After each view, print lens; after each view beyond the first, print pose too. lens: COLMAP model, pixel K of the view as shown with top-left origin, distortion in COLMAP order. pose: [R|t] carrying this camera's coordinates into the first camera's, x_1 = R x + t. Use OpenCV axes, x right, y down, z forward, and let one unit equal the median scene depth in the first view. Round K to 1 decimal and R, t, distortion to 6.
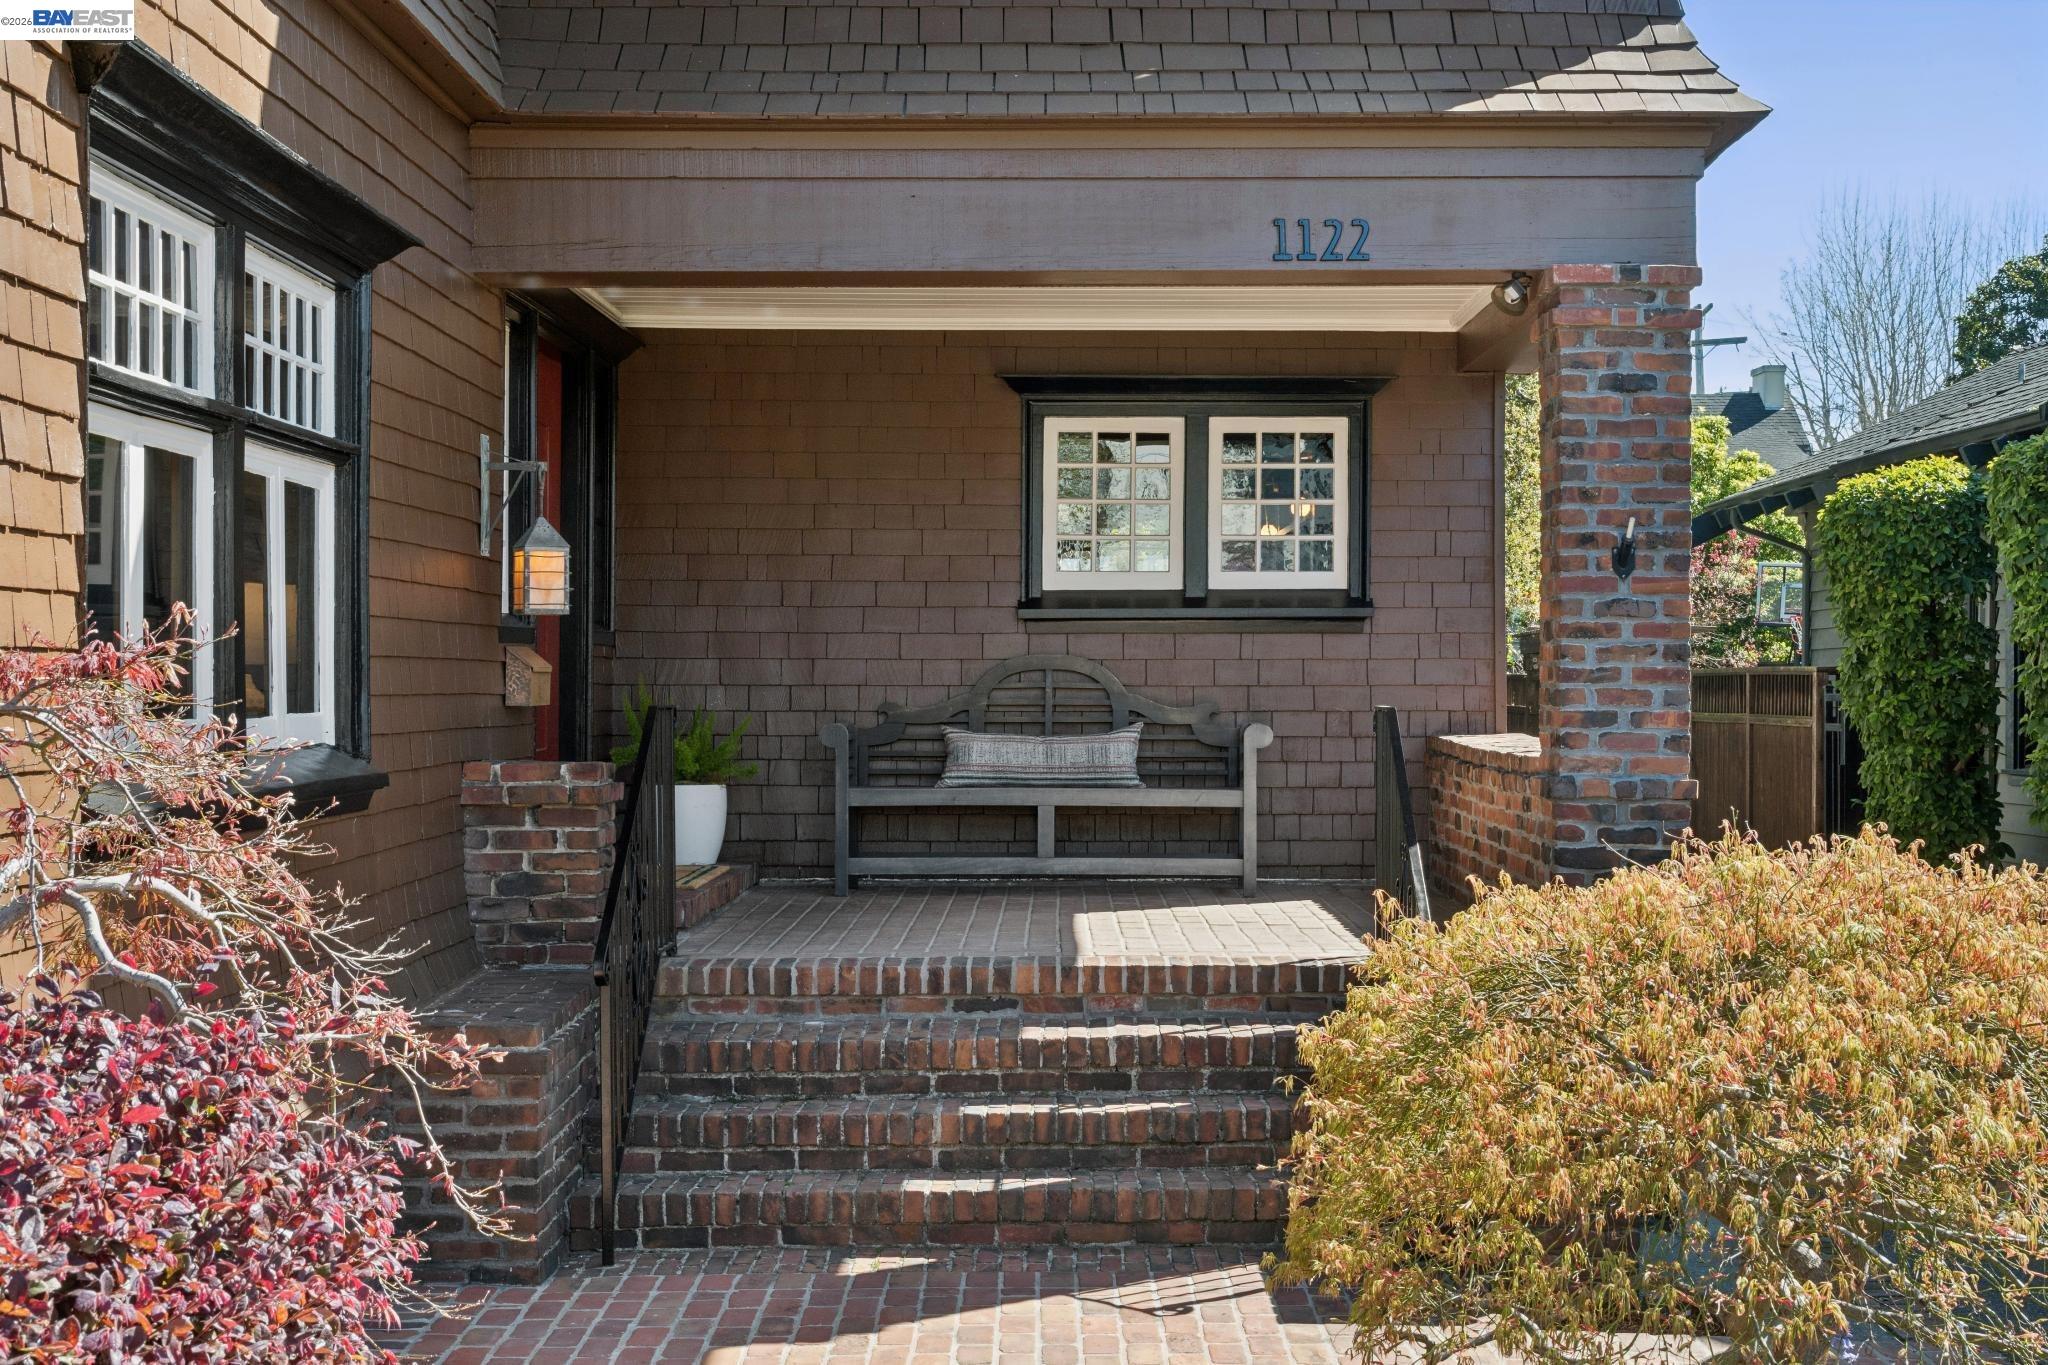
lens RADIAL K [[2666.6, 0, 1024.0], [0, 2666.6, 682.5], [0, 0, 1]] dist [-0.011958, 0.001343]
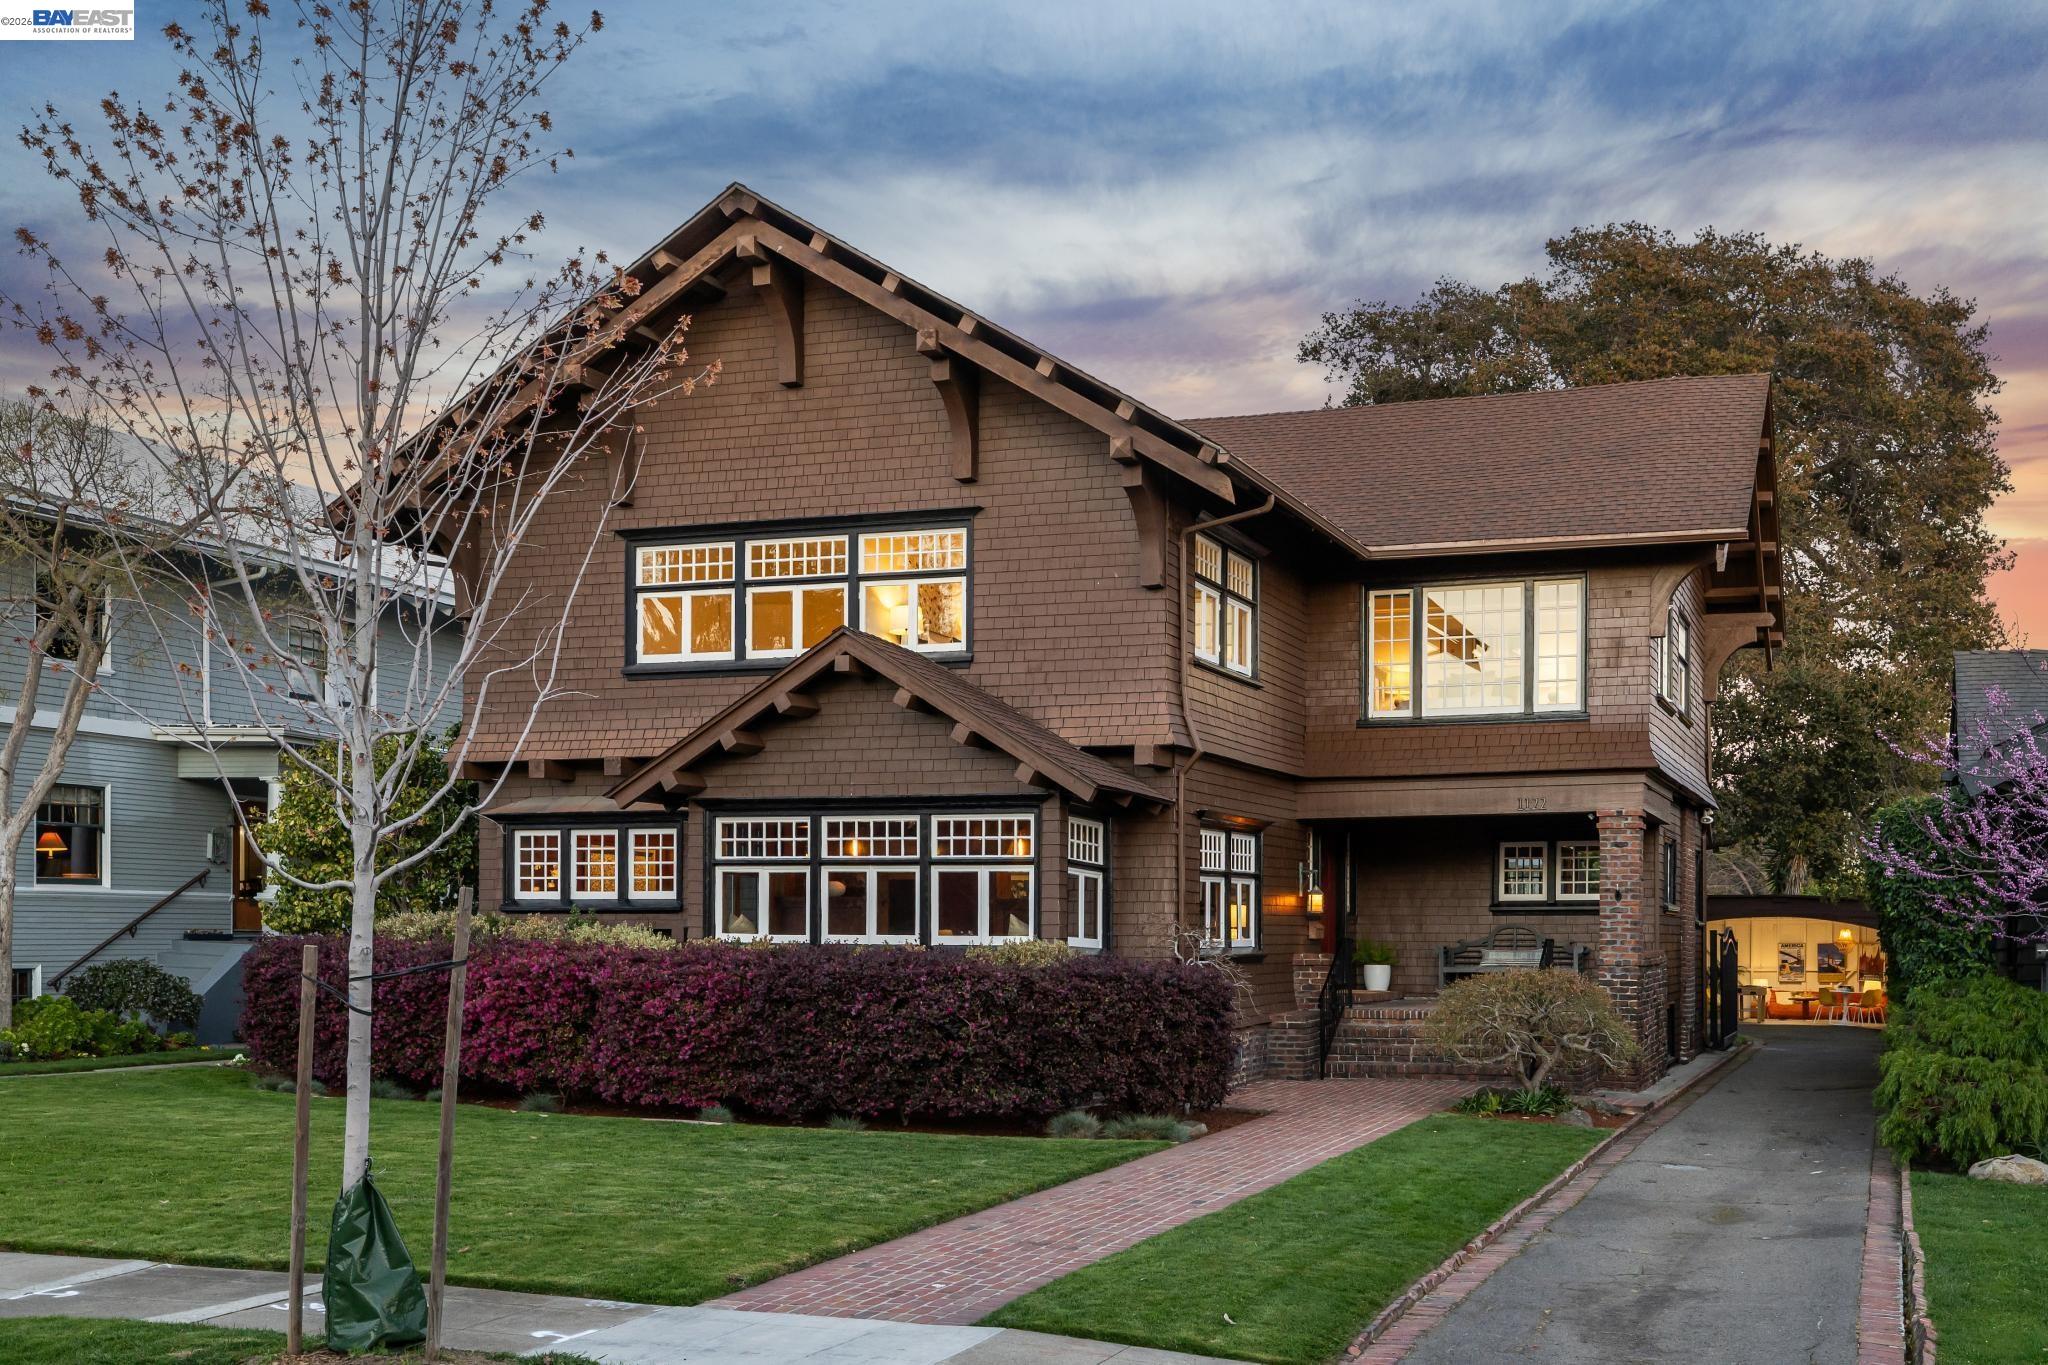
lens RADIAL K [[2666.6, 0, 1024.0], [0, 2666.6, 682.5], [0, 0, 1]] dist [-0.011958, 0.001343]
pose [[0.923451, -0.035050, -0.382113, 0.845911], [-0.001081, 0.995578, -0.093934, 0.003563], [0.383716, 0.087156, 0.919329, -2.503551]]
